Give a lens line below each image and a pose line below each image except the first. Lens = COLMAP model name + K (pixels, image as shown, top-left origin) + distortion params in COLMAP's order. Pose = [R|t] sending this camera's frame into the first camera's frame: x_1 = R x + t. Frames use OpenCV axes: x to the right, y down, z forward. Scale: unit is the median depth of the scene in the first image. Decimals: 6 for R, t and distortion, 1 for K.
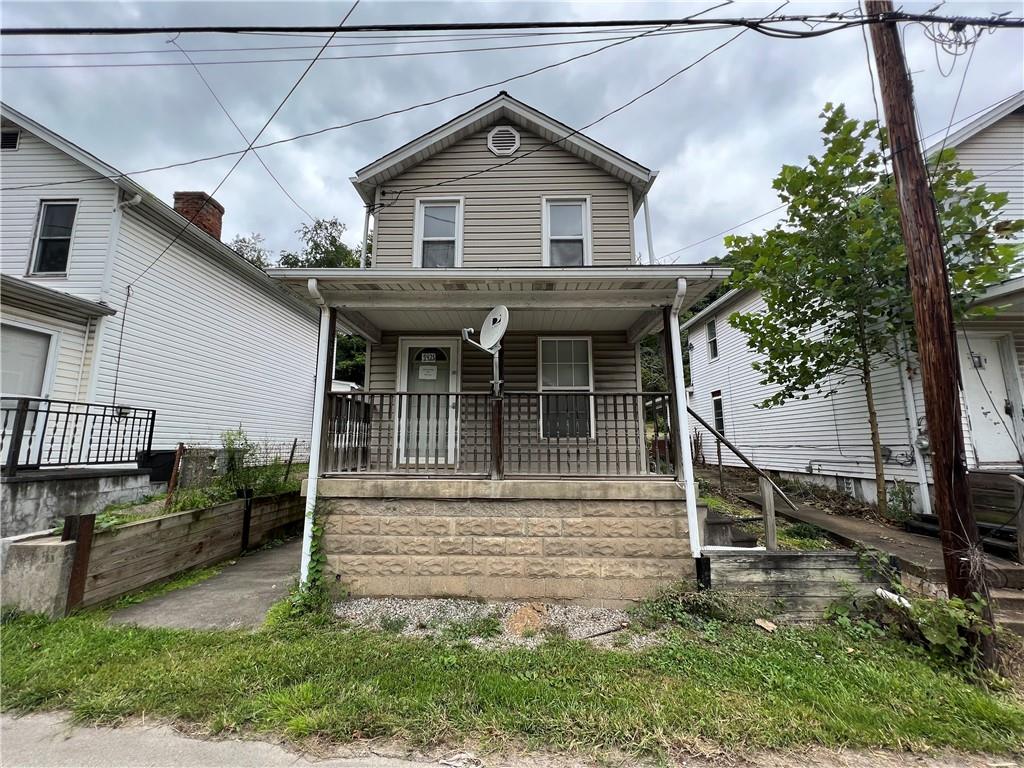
lens RADIAL K [[411.4, 0, 511.2], [0, 411.4, 380.2], [0, 0, 1]] dist [-0.001273, 0.000836]
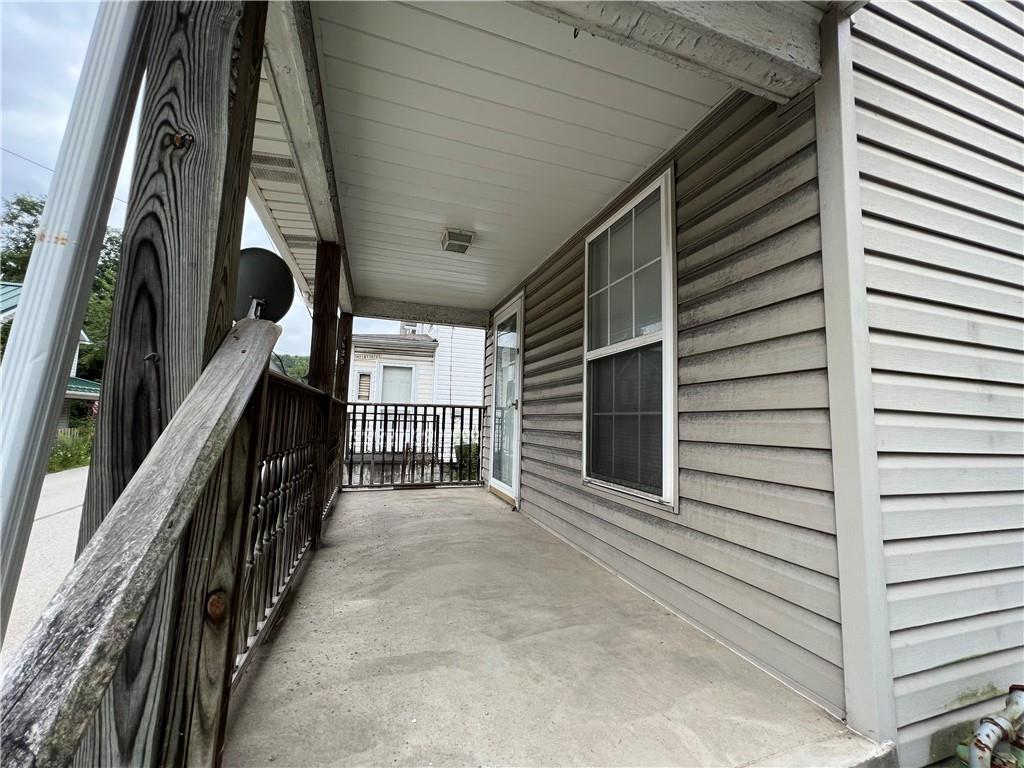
lens RADIAL K [[411.4, 0, 511.2], [0, 411.4, 380.2], [0, 0, 1]] dist [-0.001273, 0.000836]
pose [[0.339862, -0.084532, -0.936669, 0.436018], [0.119150, 0.991797, -0.046274, 0.053289], [0.932897, -0.095877, 0.347146, 0.777559]]
